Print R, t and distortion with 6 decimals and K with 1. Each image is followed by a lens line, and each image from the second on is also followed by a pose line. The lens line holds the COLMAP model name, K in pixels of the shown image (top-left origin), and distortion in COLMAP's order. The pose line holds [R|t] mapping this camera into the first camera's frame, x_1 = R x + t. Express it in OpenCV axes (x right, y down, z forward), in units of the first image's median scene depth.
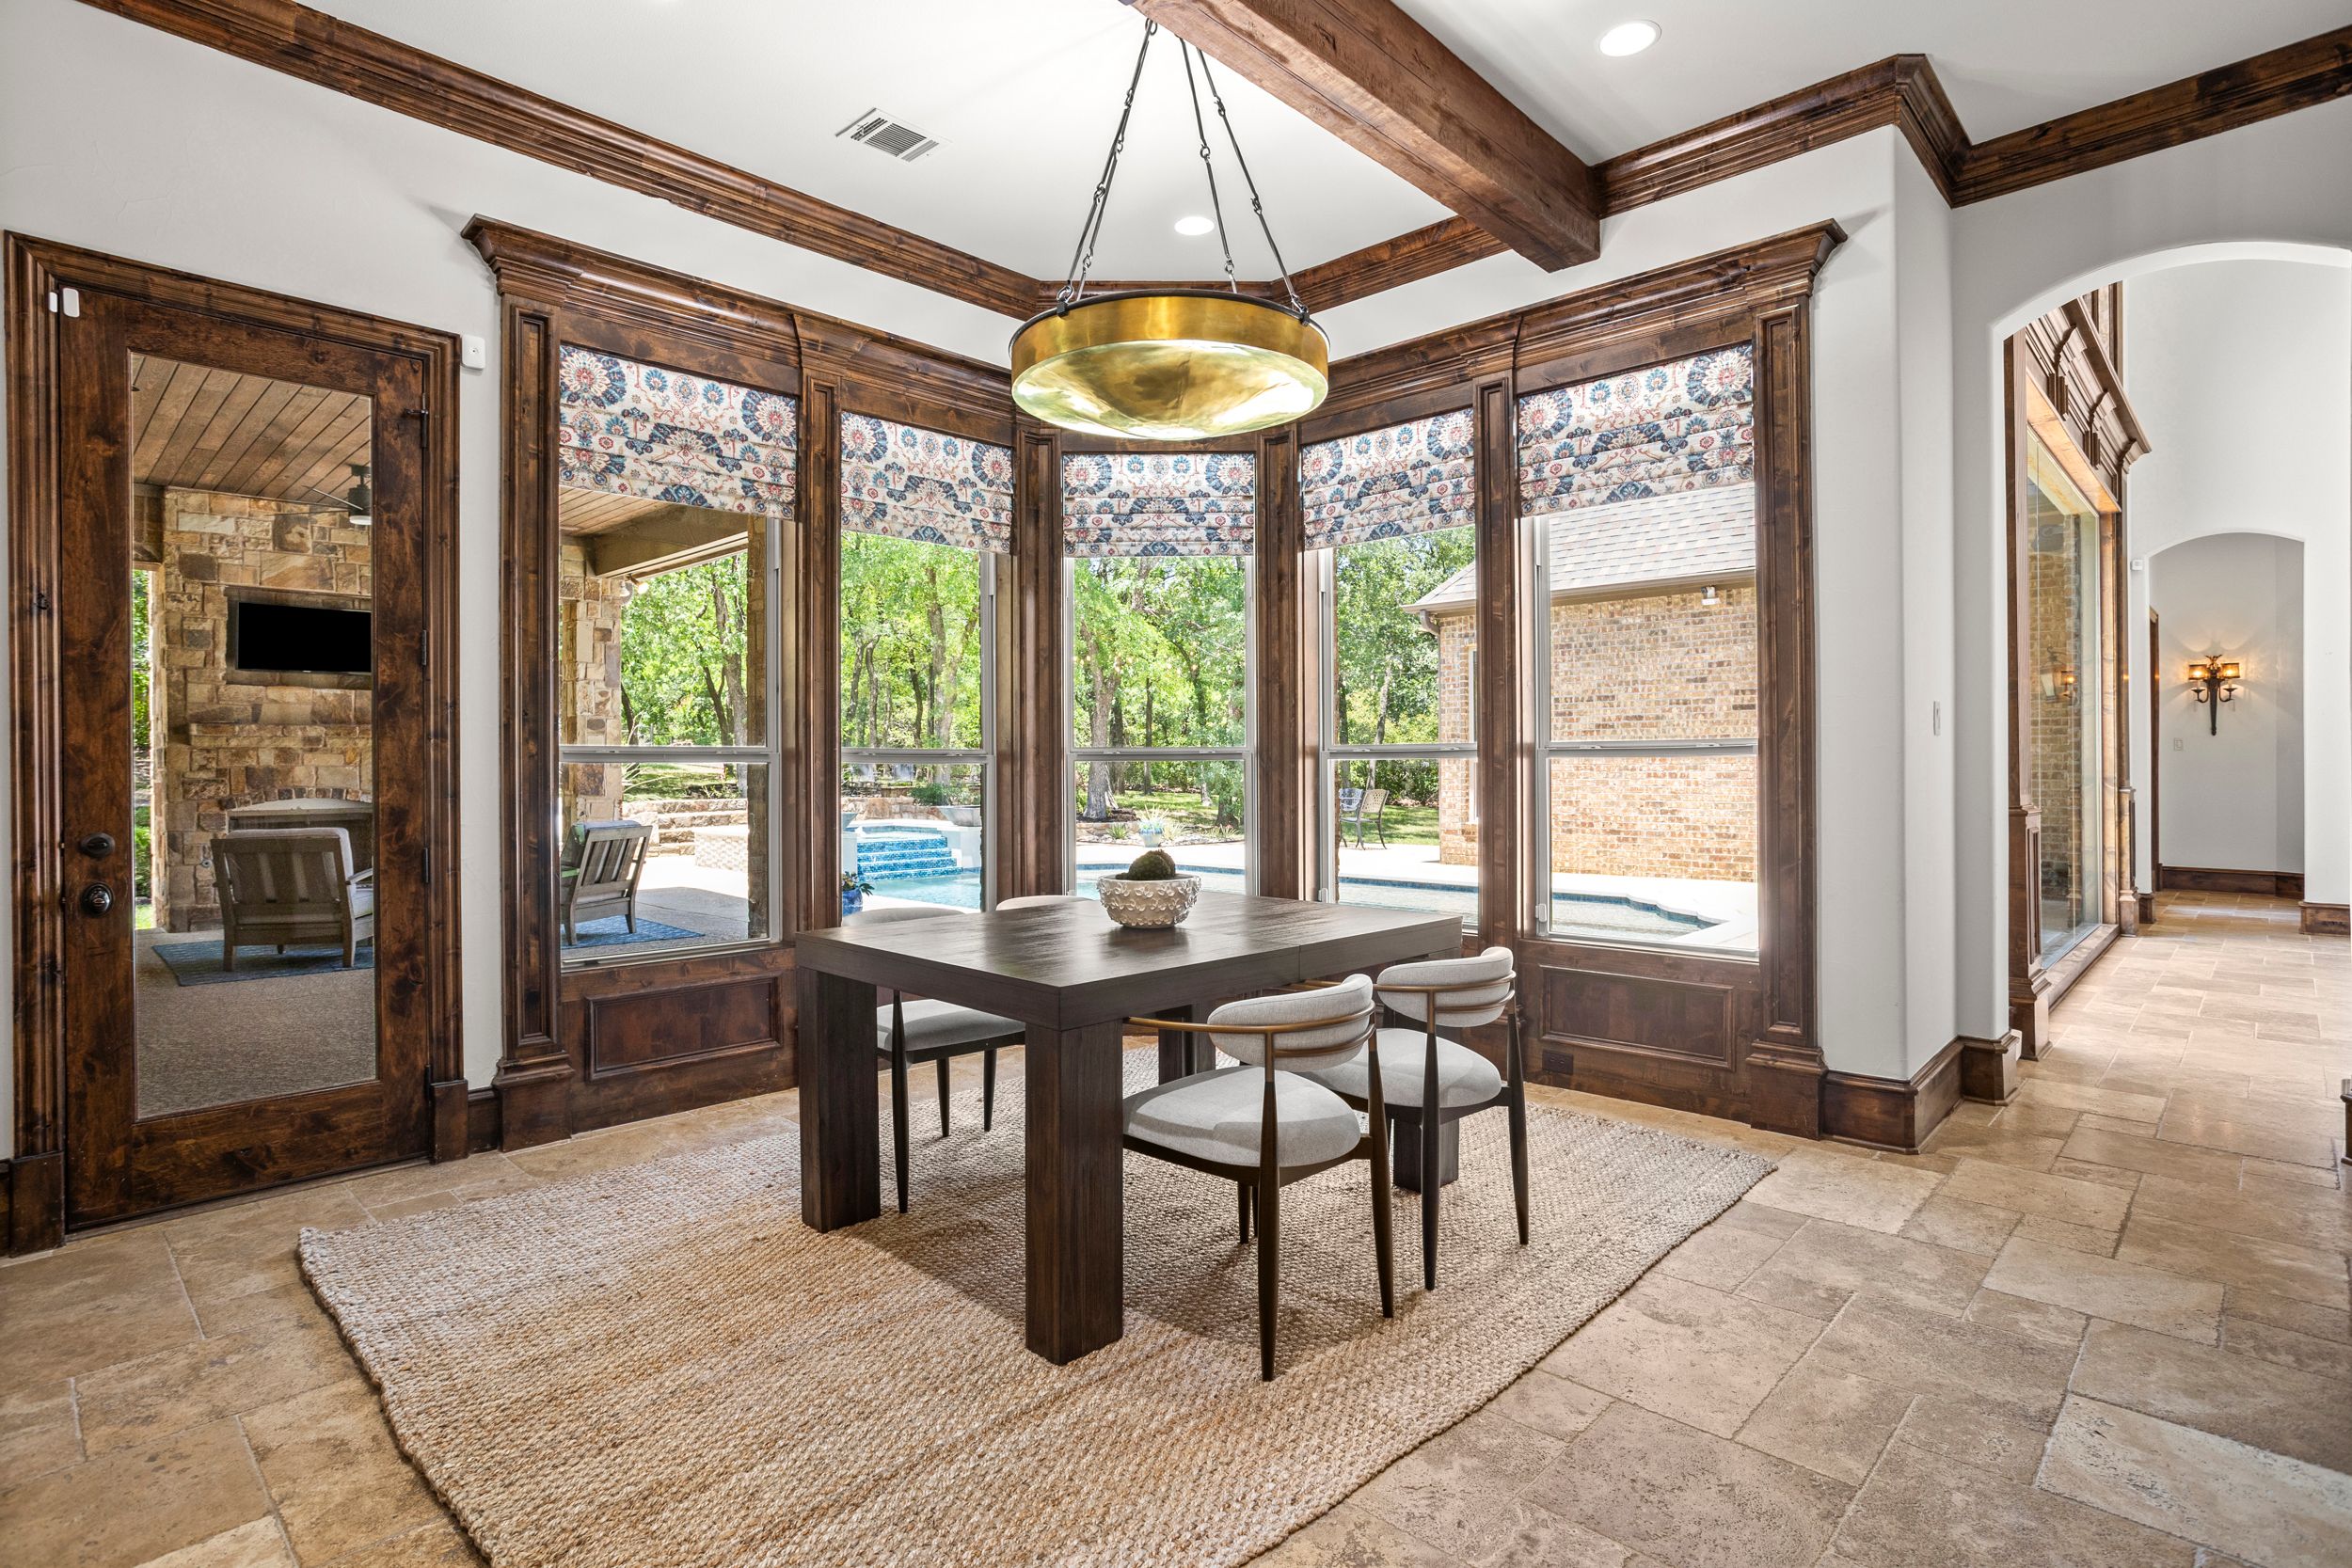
lens RADIAL K [[1180.5, 0, 1173.7], [0, 1180.5, 764.5], [0, 0, 1]] dist [-0.021520, 0.009909]
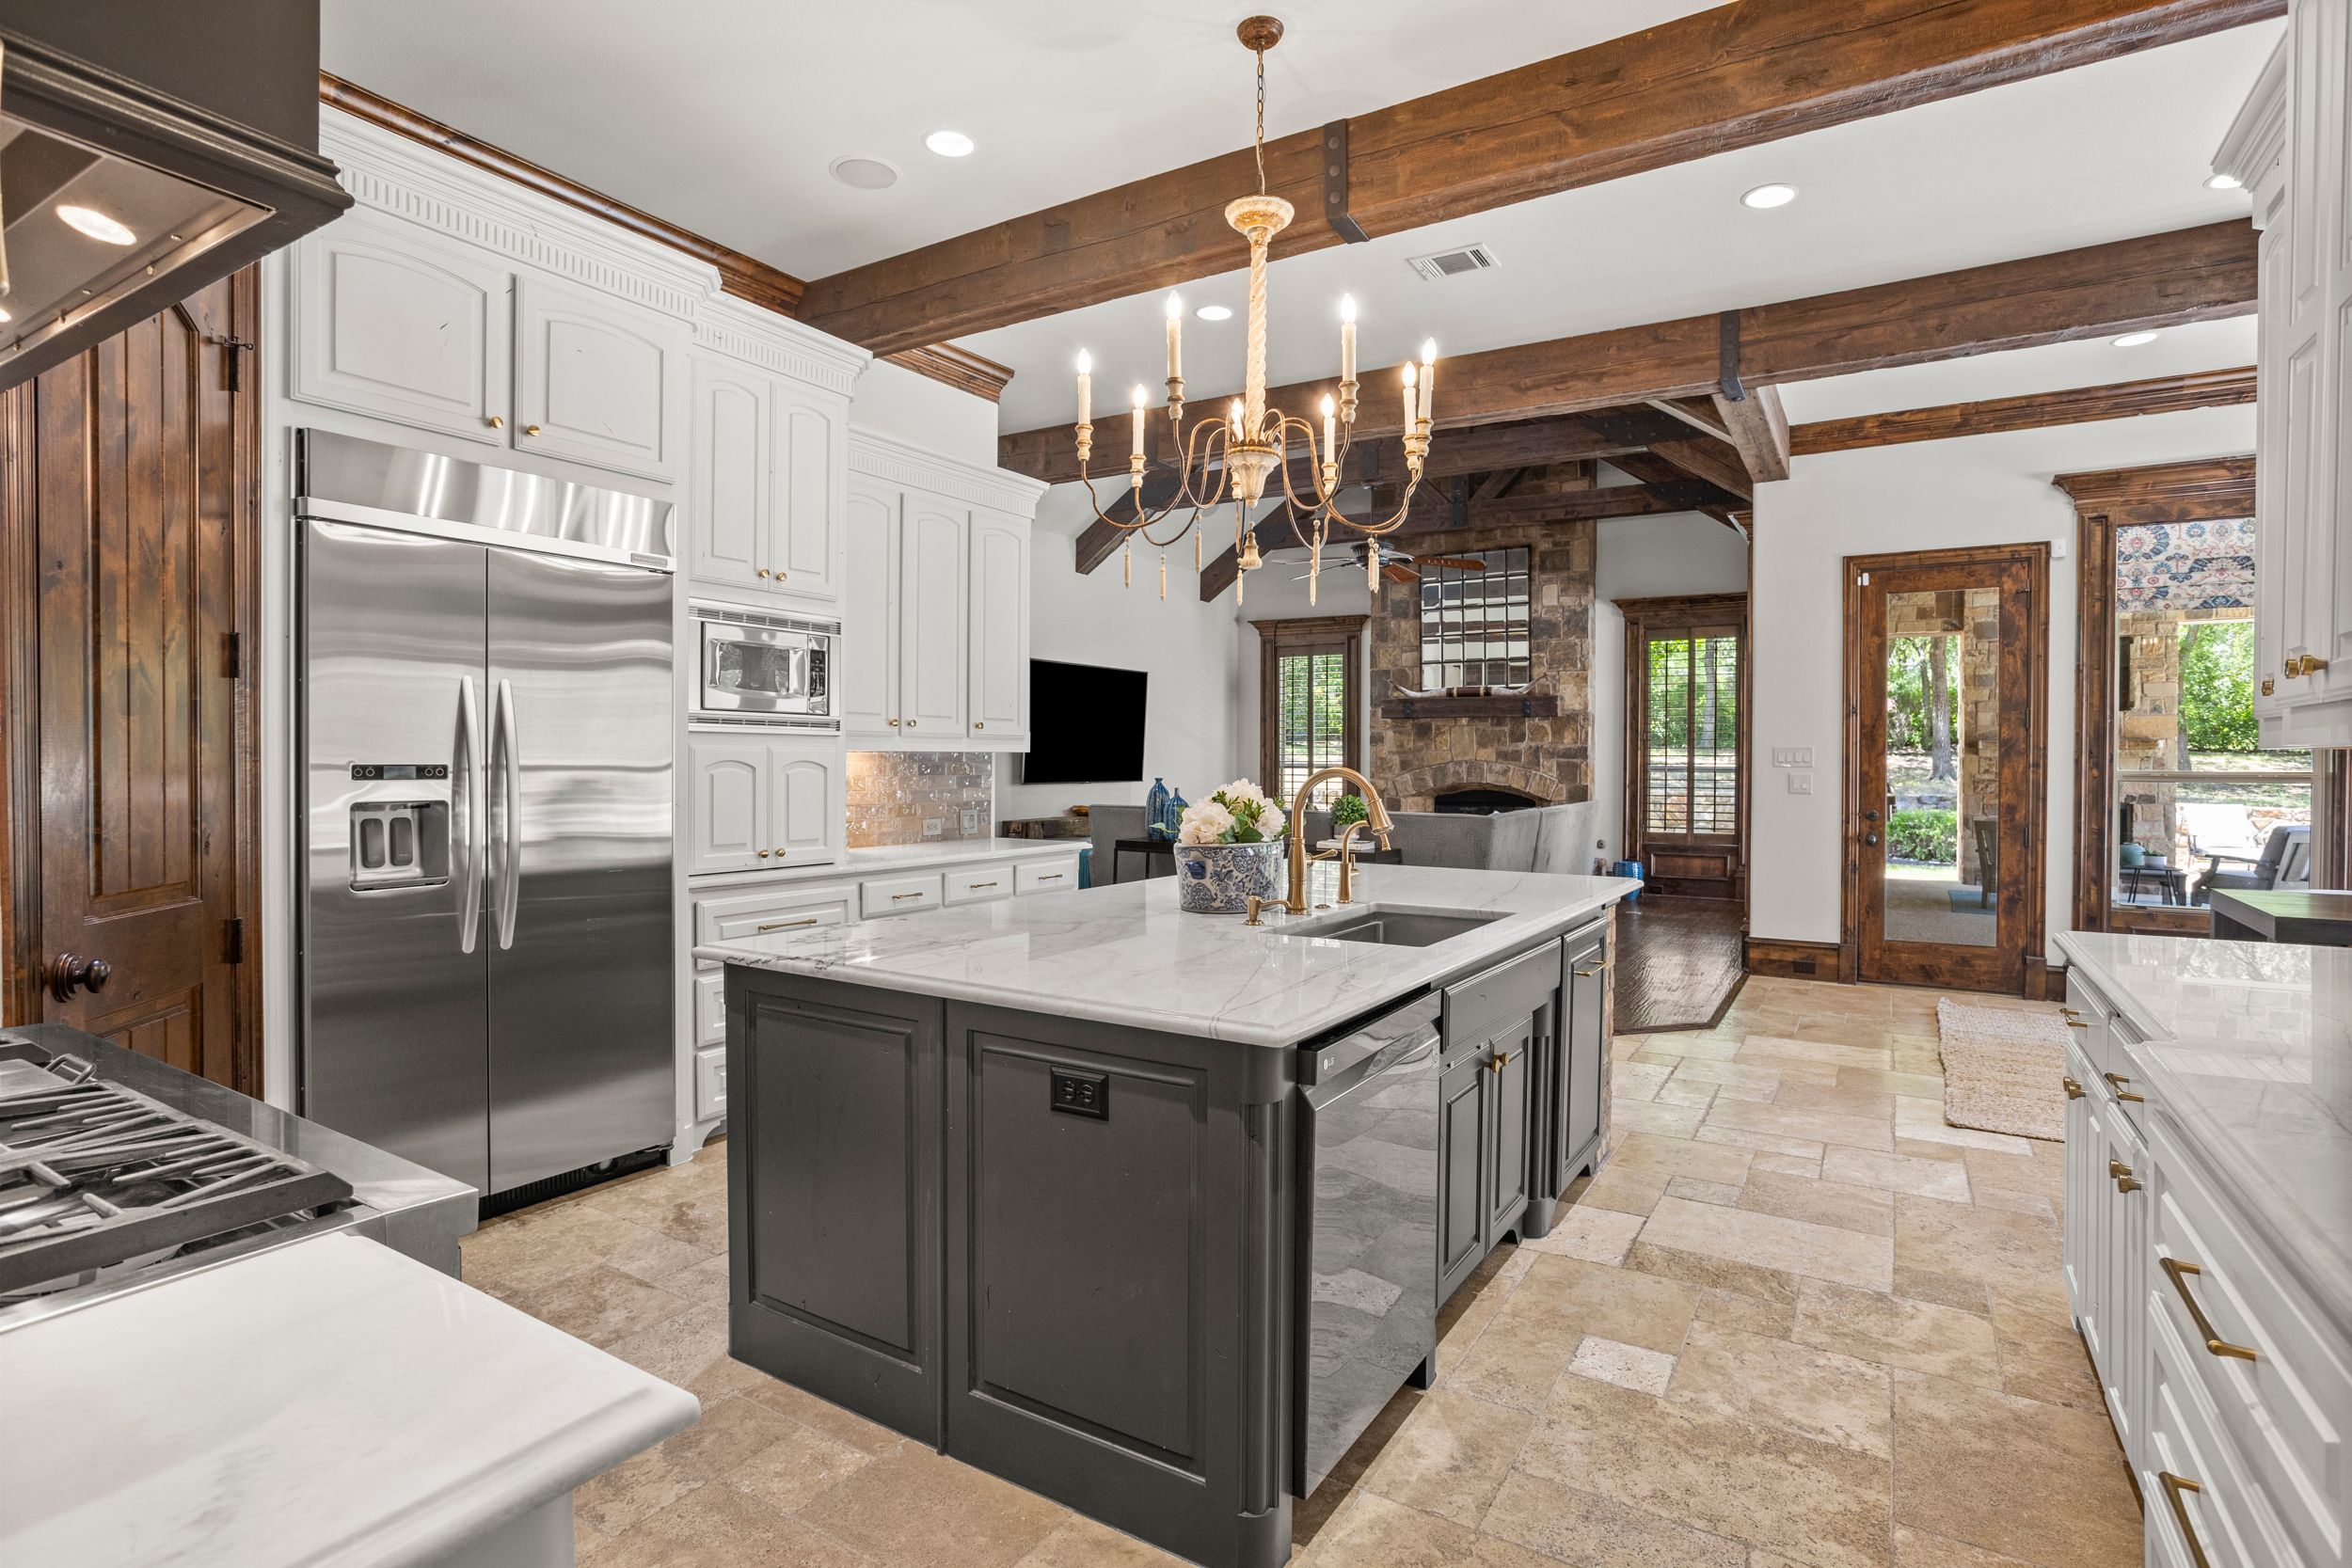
lens RADIAL K [[1180.5, 0, 1155.3], [0, 1180.5, 769.4], [0, 0, 1]] dist [-0.021520, 0.009909]
pose [[0.199040, 0.010788, -0.979932, 0.773833], [-0.007190, 0.999929, 0.009548, -0.024021], [0.979965, 0.005145, 0.199103, -0.613755]]
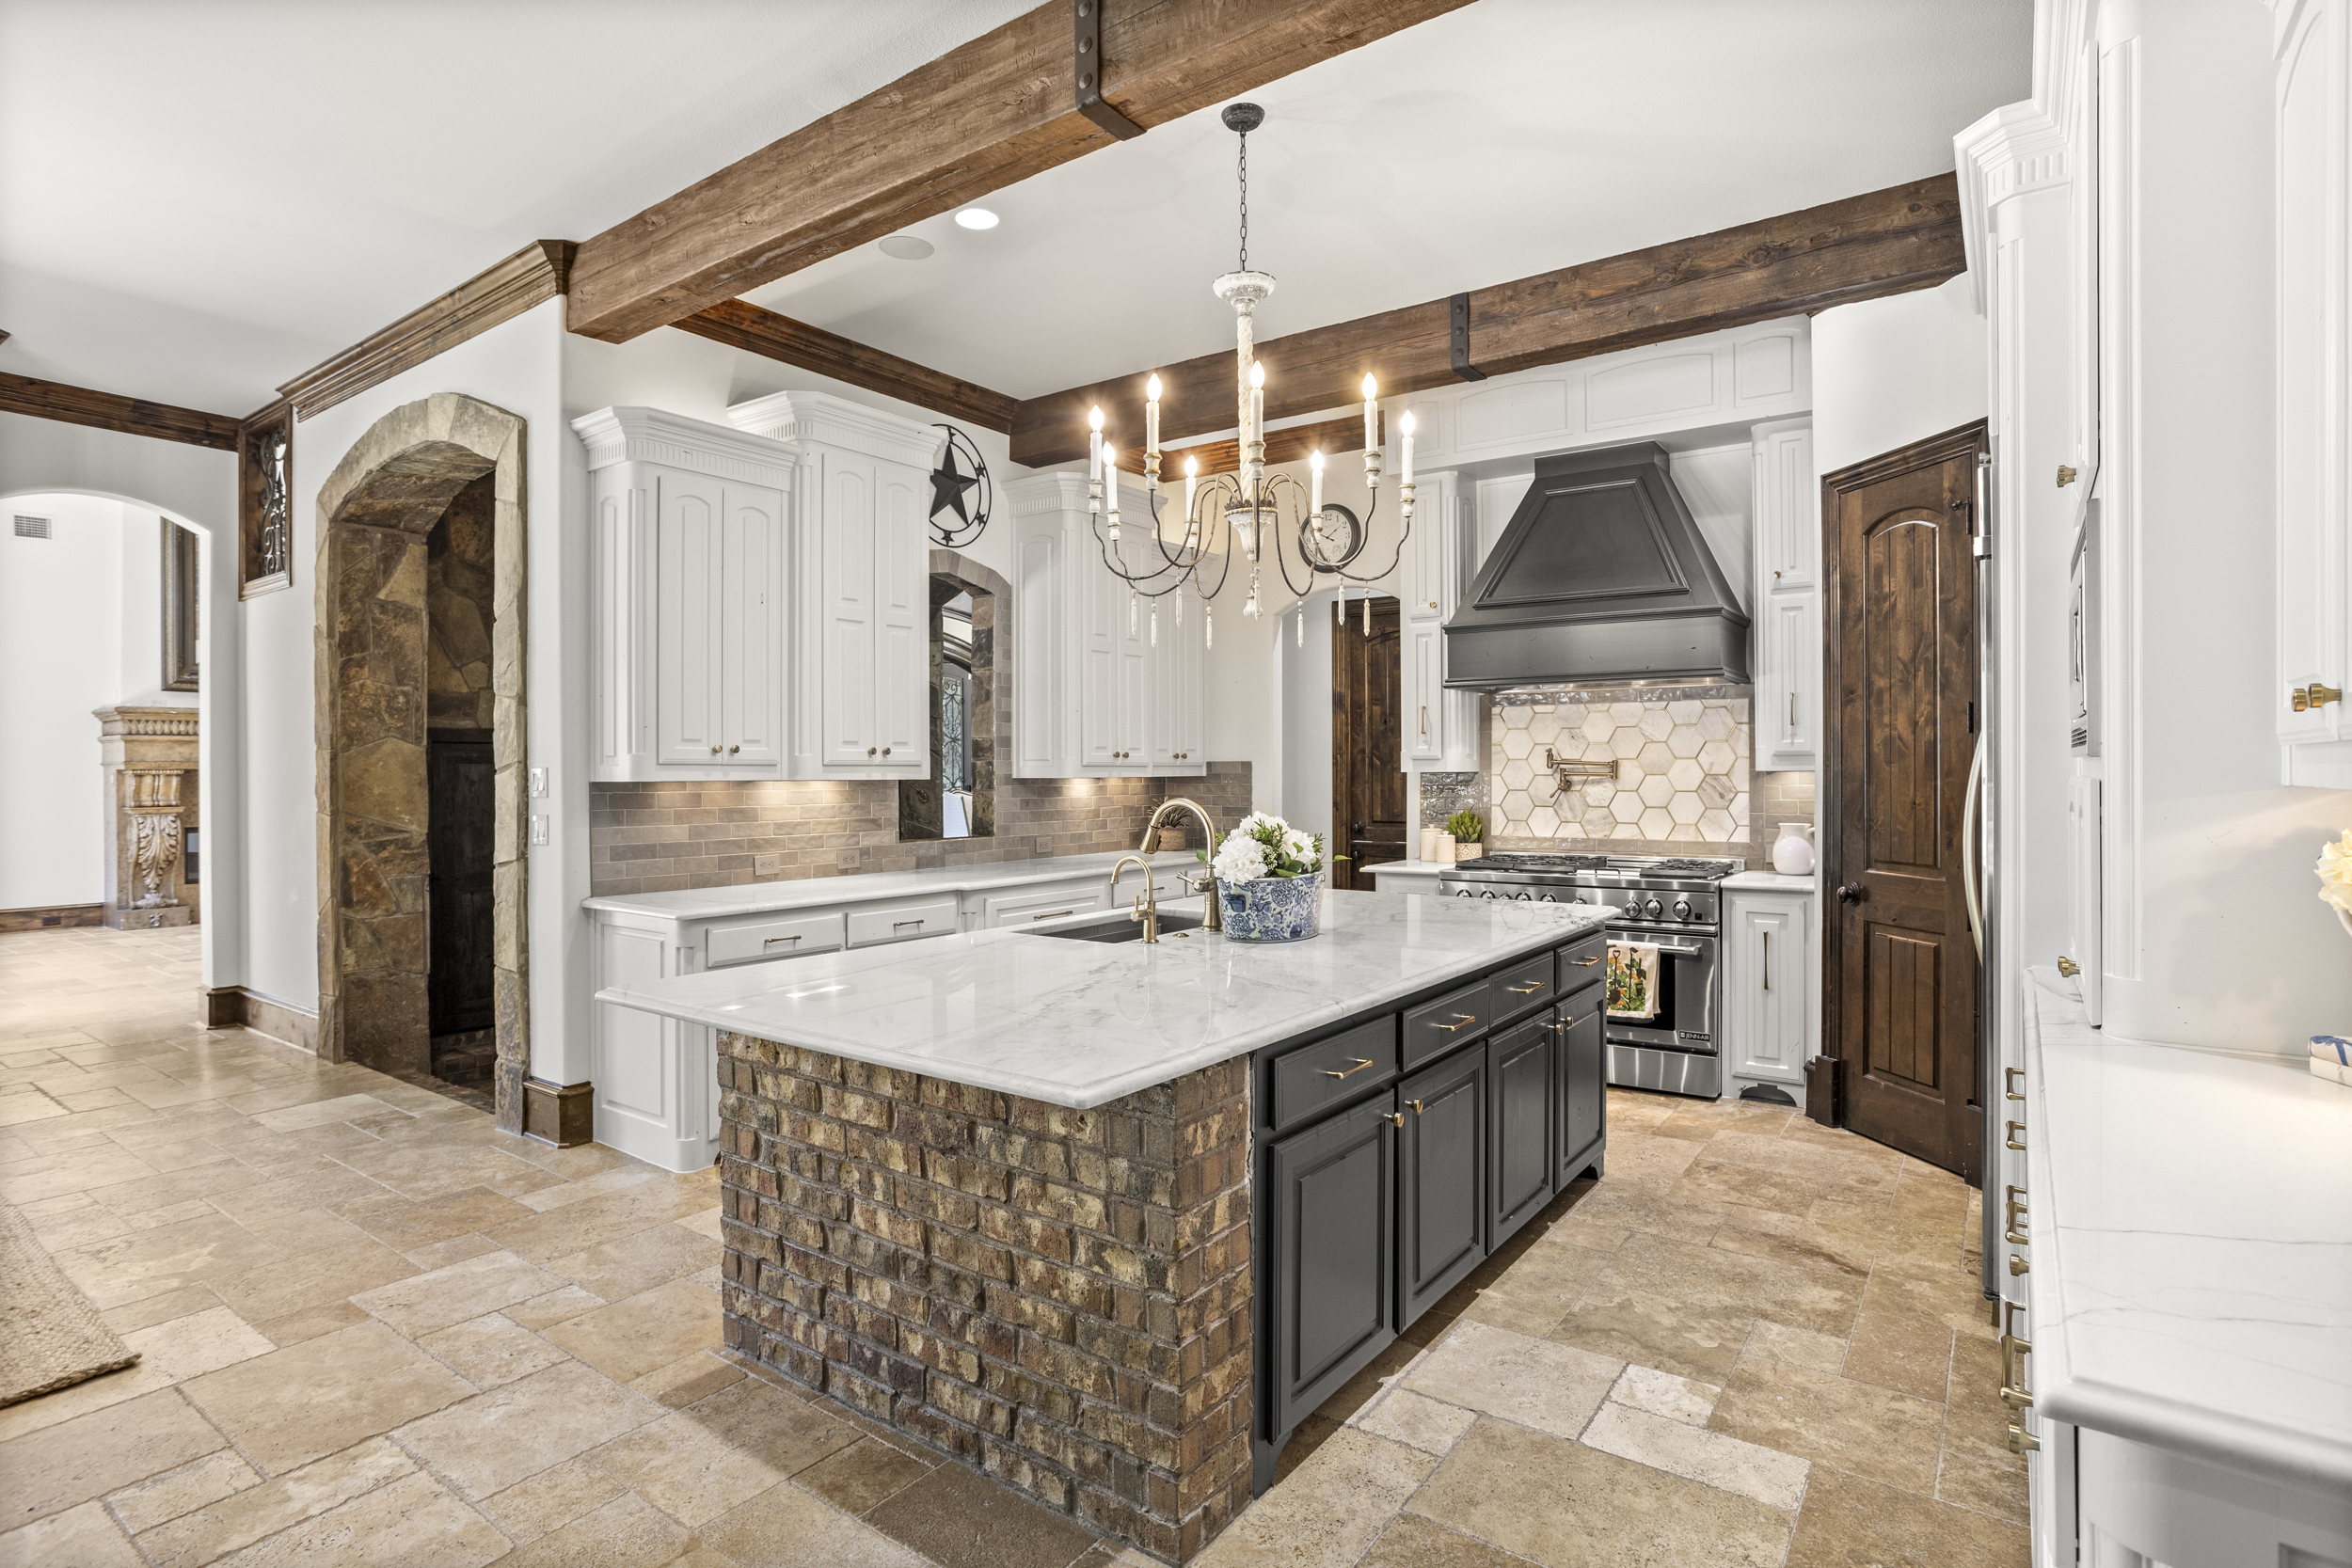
lens RADIAL K [[1180.5, 0, 1167.8], [0, 1180.5, 775.7], [0, 0, 1]] dist [-0.021520, 0.009909]
pose [[-0.143865, -0.002871, 0.989593, -0.855396], [0.006192, 0.999974, 0.003801, -0.039167], [-0.989578, 0.006675, -0.143843, -0.201654]]
